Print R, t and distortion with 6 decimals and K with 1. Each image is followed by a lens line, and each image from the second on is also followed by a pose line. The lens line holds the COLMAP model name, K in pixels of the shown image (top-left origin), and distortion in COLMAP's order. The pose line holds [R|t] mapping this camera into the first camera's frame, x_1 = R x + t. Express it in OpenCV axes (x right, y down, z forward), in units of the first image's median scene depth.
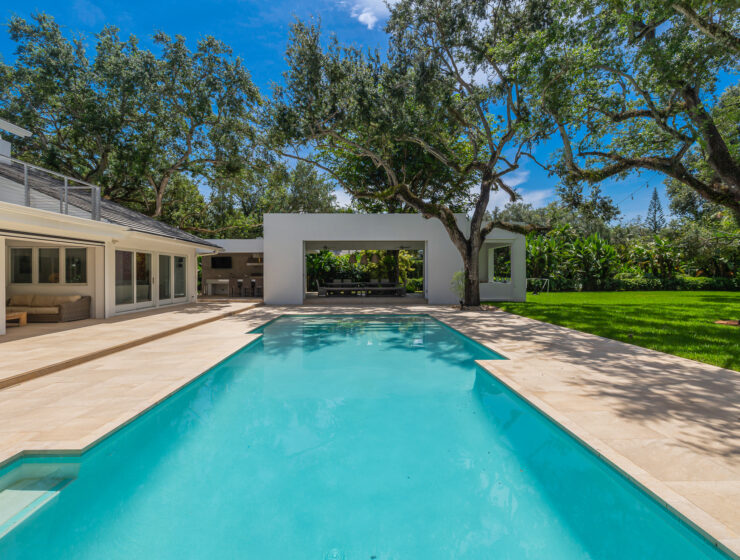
lens RADIAL K [[350.8, 0, 368.0], [0, 350.8, 274.7], [0, 0, 1]] dist [0.000204, -0.000086]
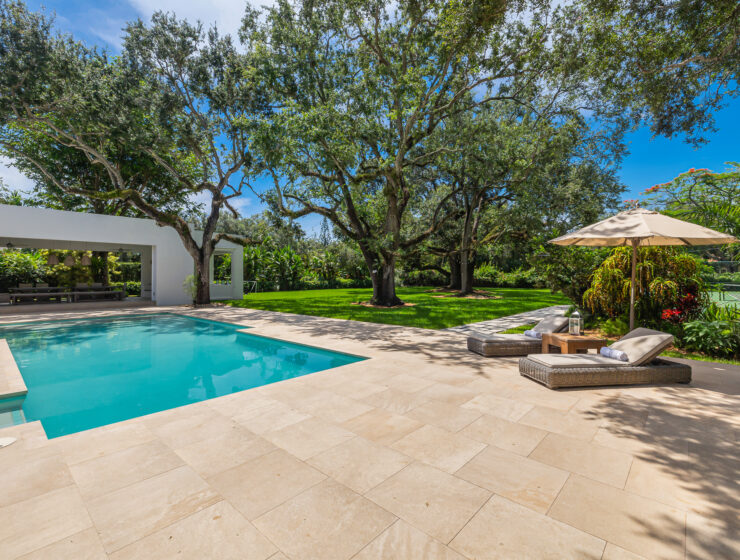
lens RADIAL K [[350.8, 0, 368.0], [0, 350.8, 274.7], [0, 0, 1]] dist [0.000204, -0.000086]
pose [[0.691810, 0.004996, 0.722062, -0.146139], [0.002283, 0.999956, -0.009106, 0.001730], [-0.722076, 0.007948, 0.691768, -0.184466]]
